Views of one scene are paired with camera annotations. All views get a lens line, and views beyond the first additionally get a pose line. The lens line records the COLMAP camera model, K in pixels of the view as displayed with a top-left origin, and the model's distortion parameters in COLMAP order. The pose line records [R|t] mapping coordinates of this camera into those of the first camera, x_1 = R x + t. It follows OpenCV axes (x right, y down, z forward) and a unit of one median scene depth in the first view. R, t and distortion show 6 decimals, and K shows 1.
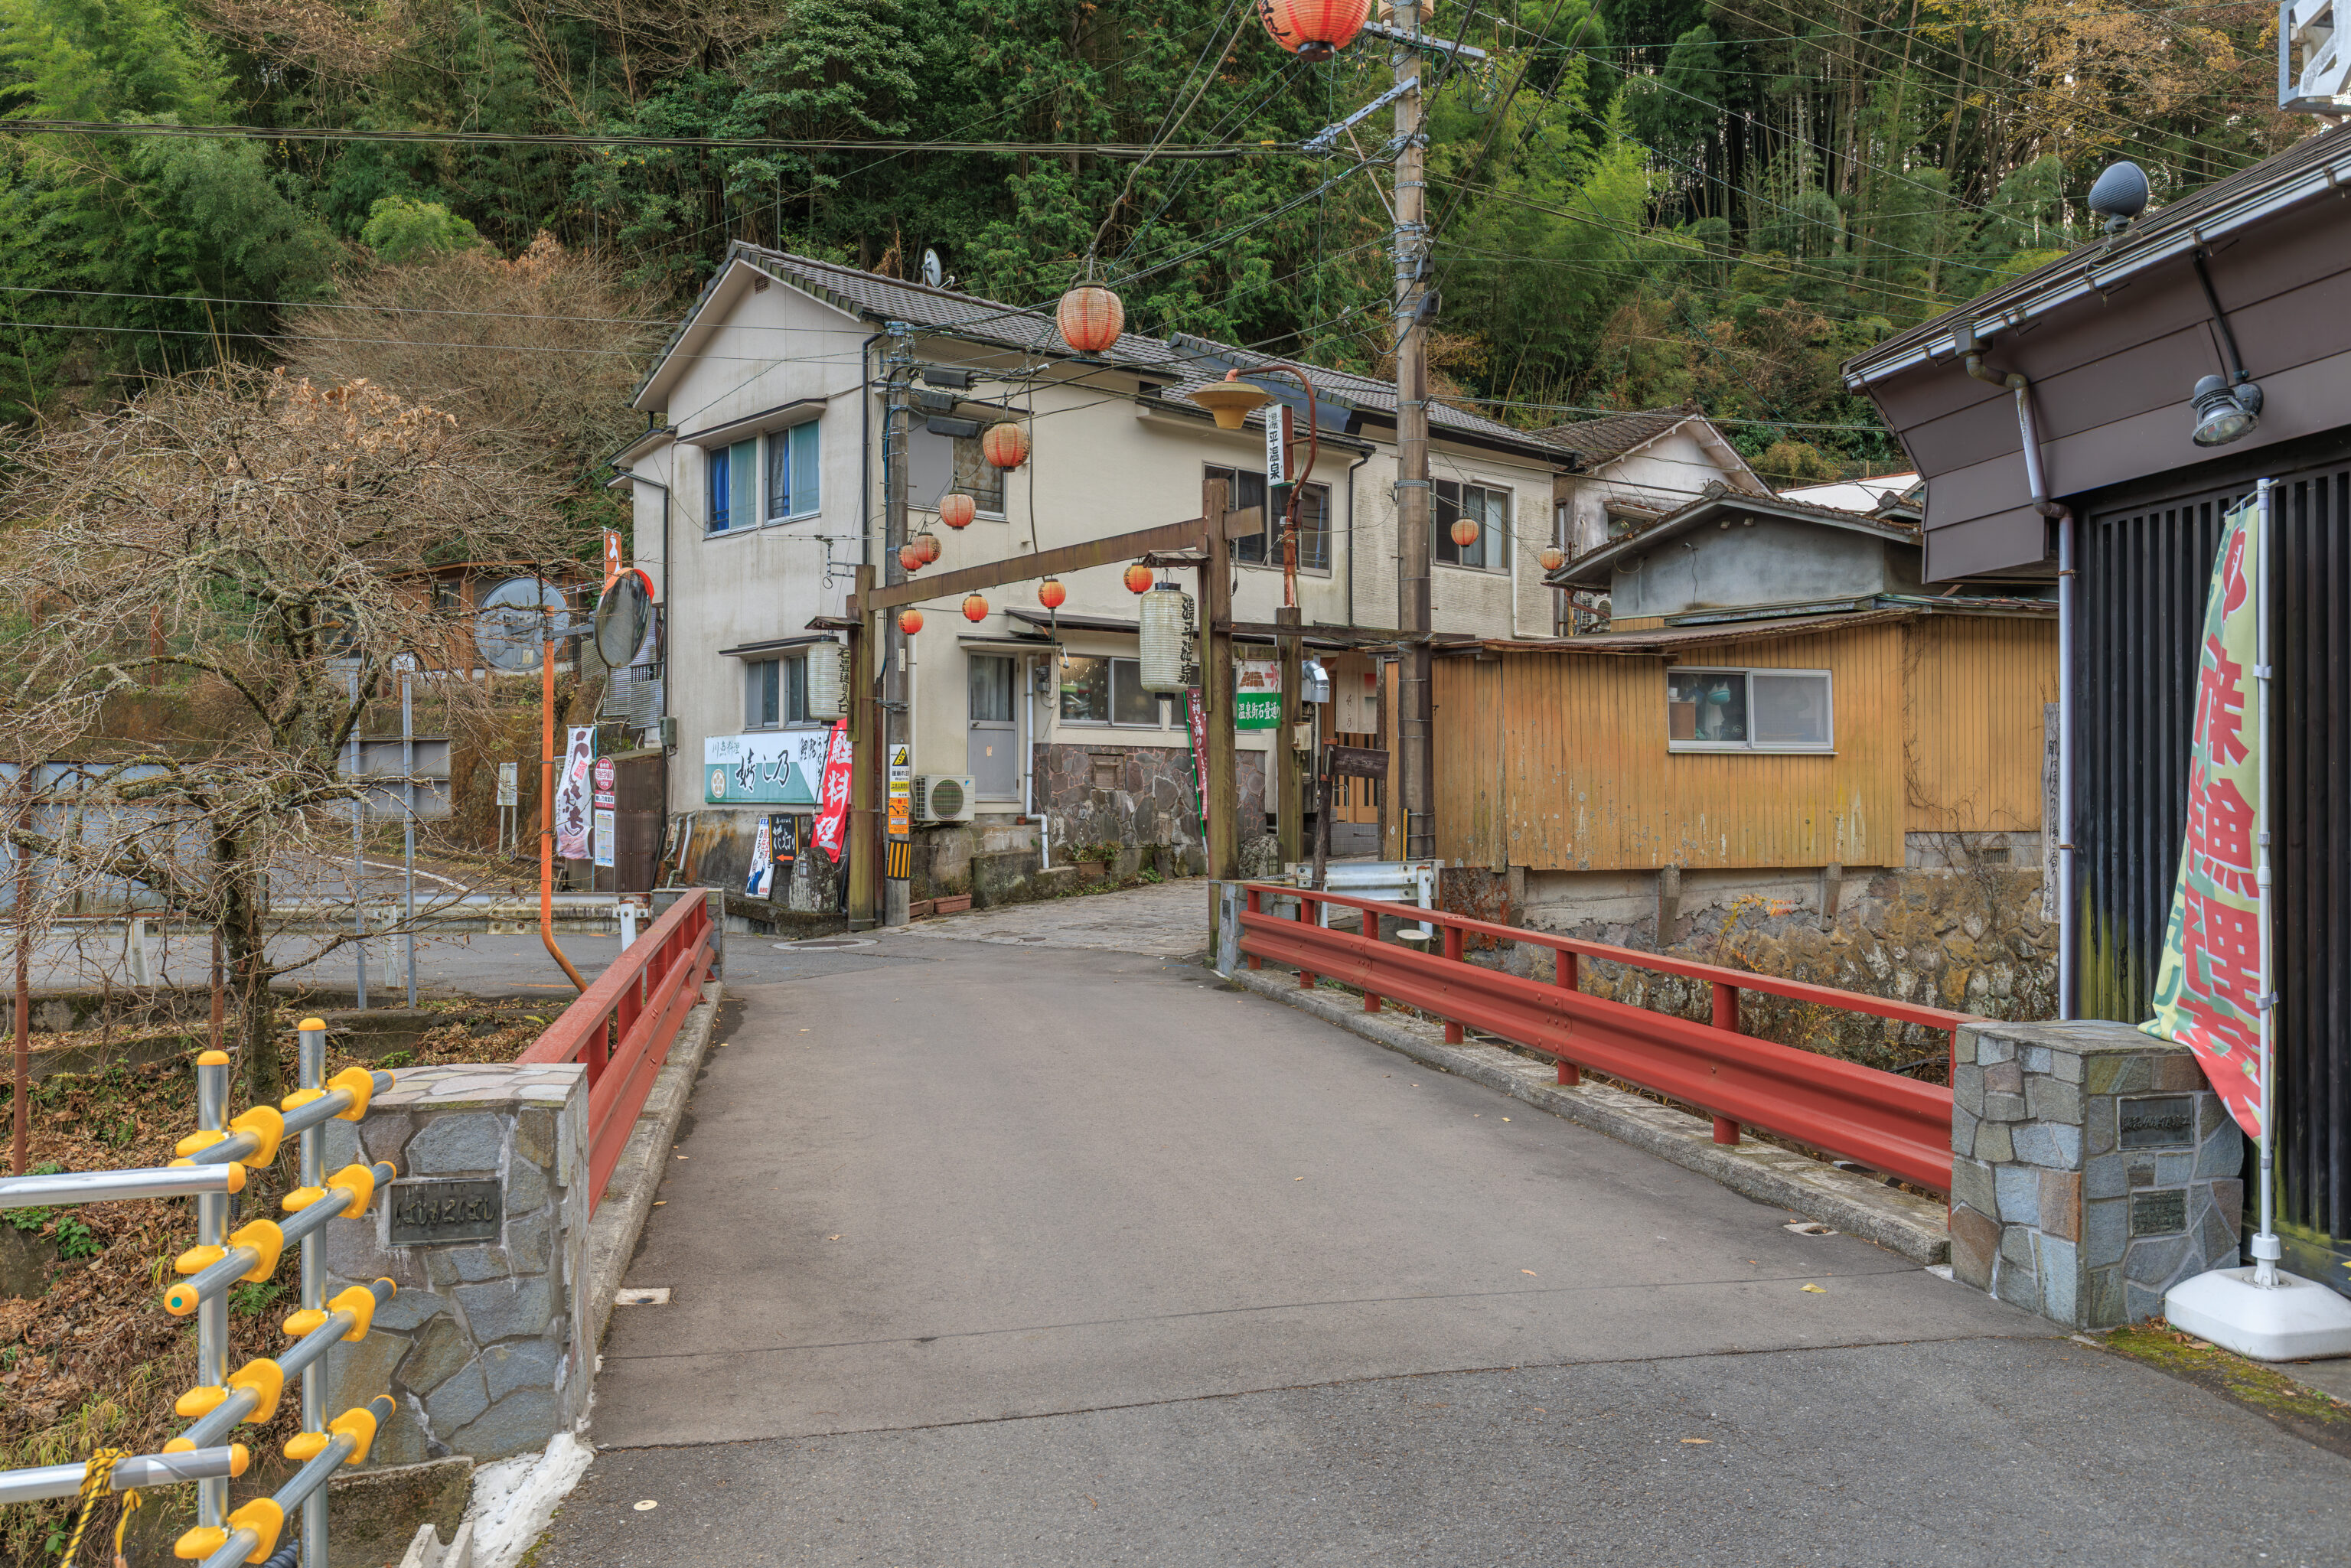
lens RADIAL K [[1884.1, 0, 1178.4], [0, 1884.1, 783.6], [0, 0, 1]] dist [-0.002884, -0.002801]
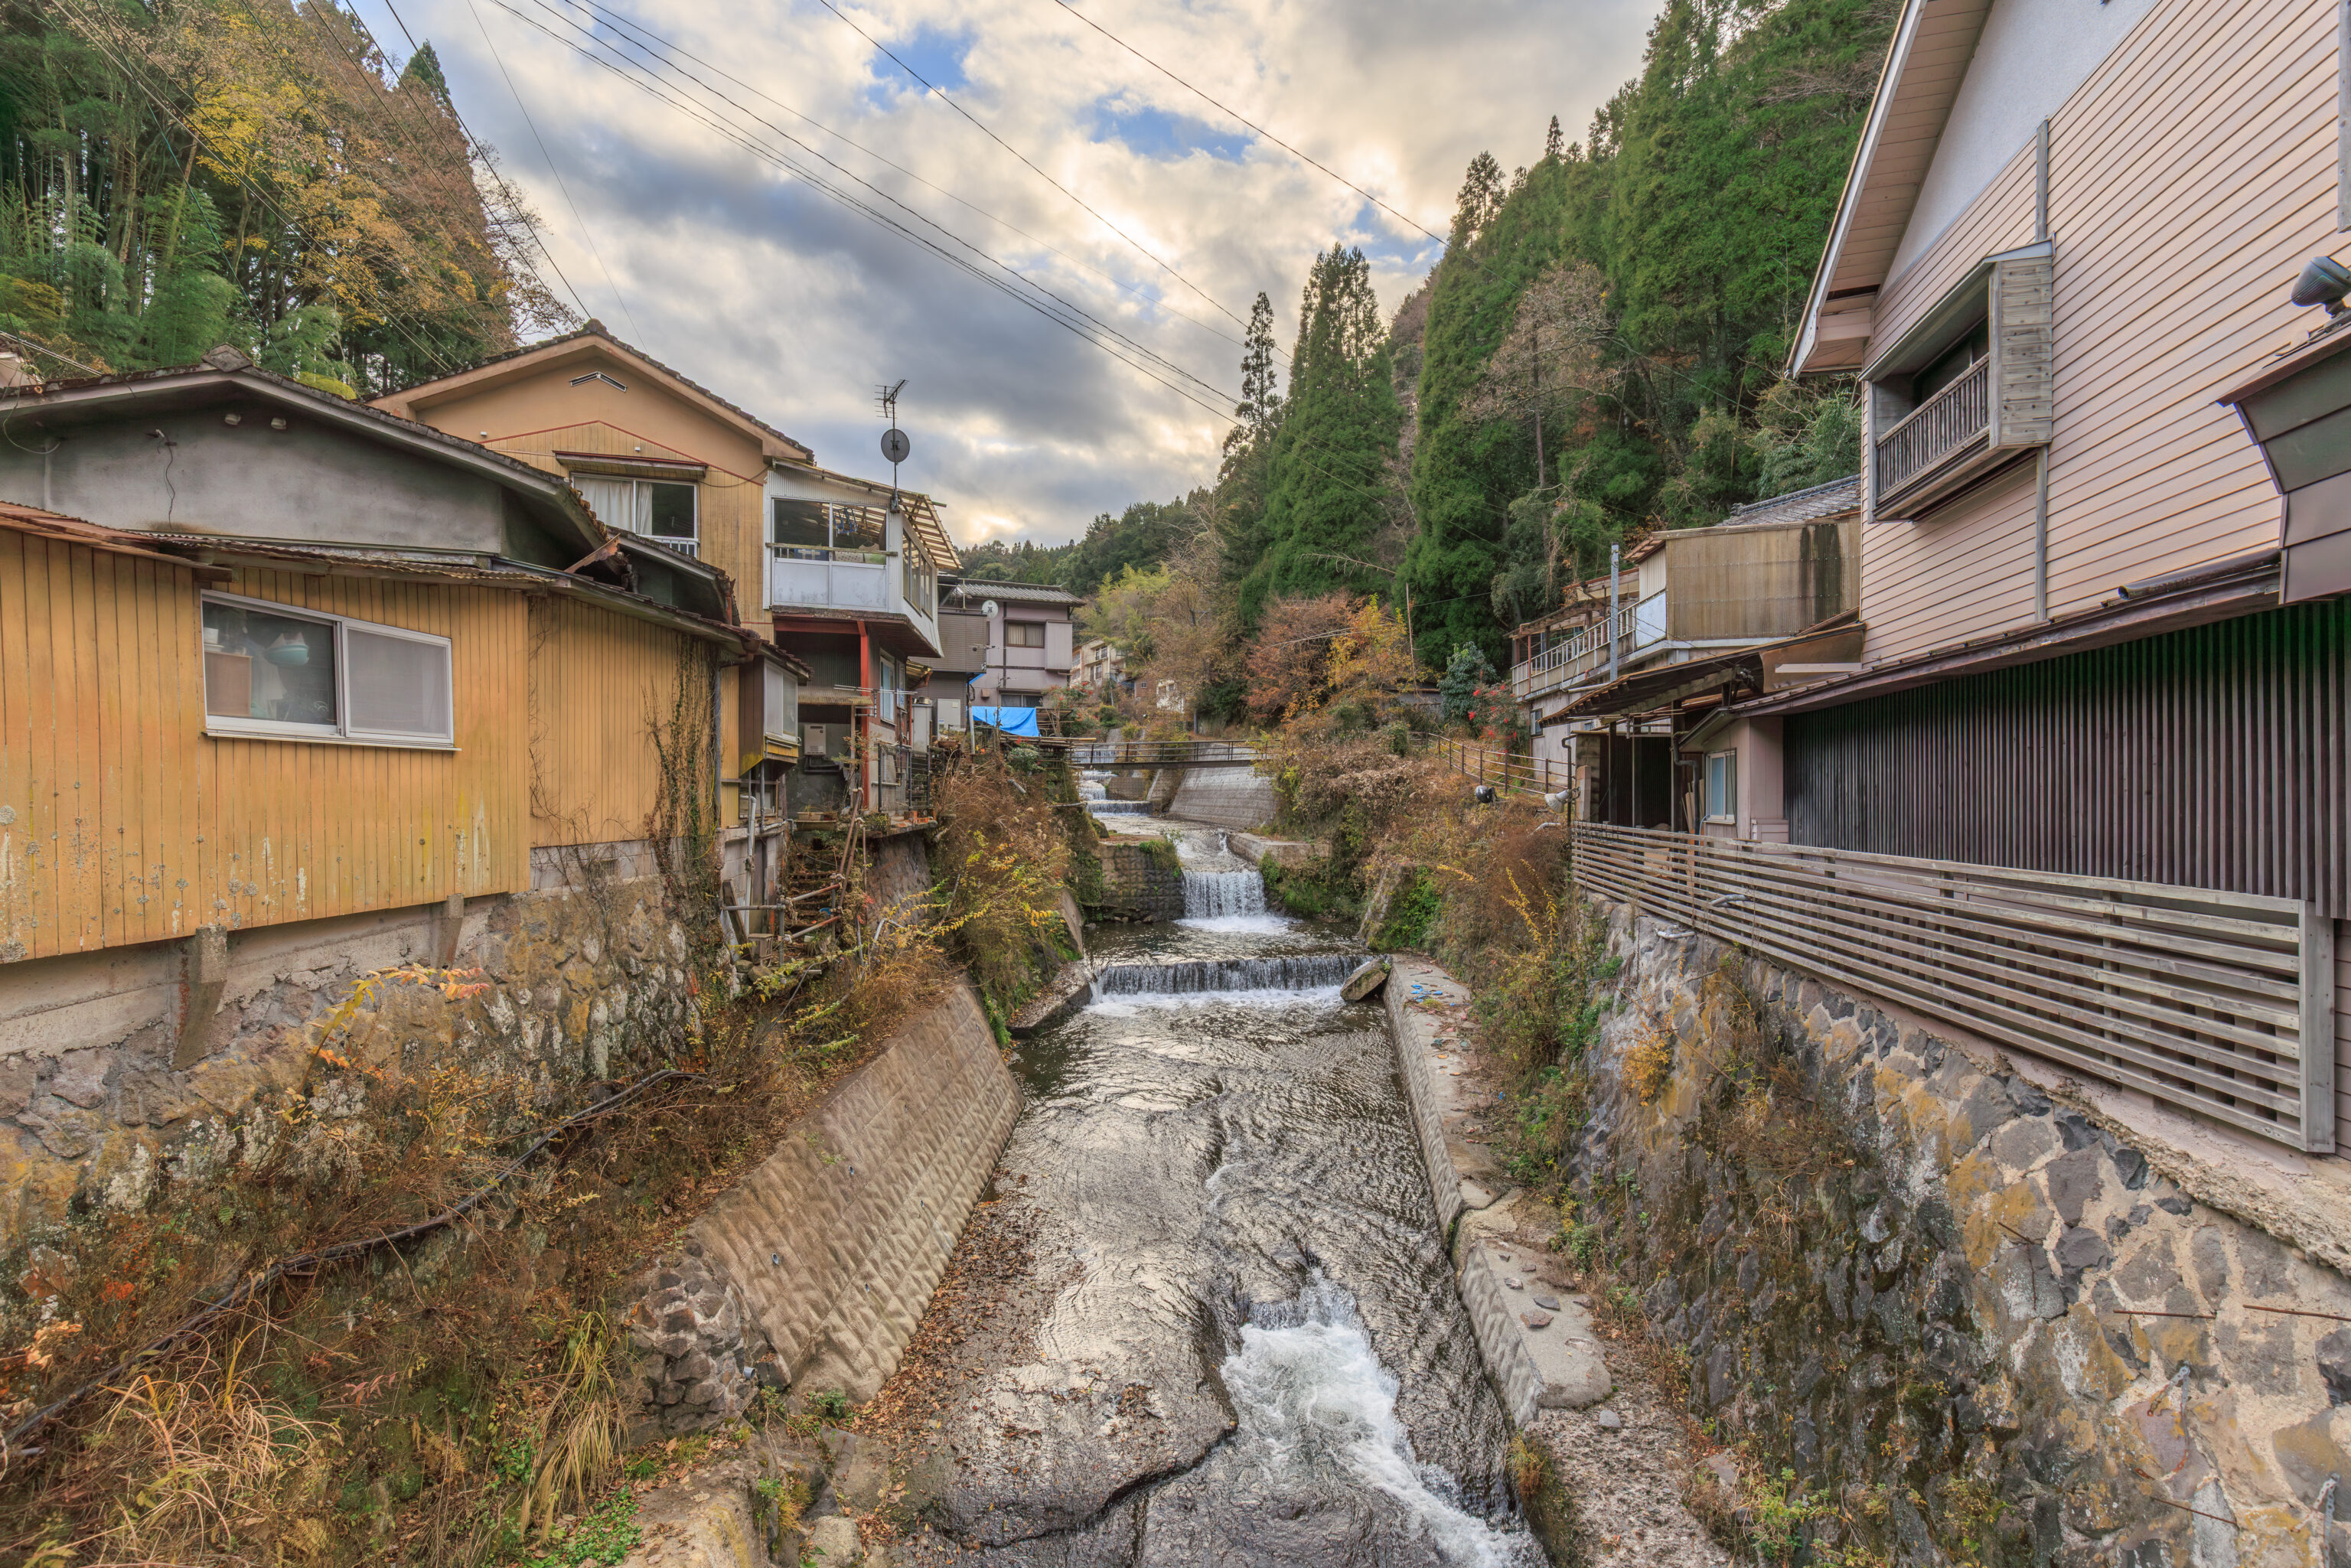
lens RADIAL K [[1046.4, 0, 1192.0], [0, 1046.4, 784.8], [0, 0, 1]] dist [-0.003869, 0.000353]
pose [[0.377162, 0.006205, 0.926127, 0.071944], [0.000788, 0.999975, -0.007021, 0.001244], [-0.926147, 0.003378, 0.377147, 0.563299]]
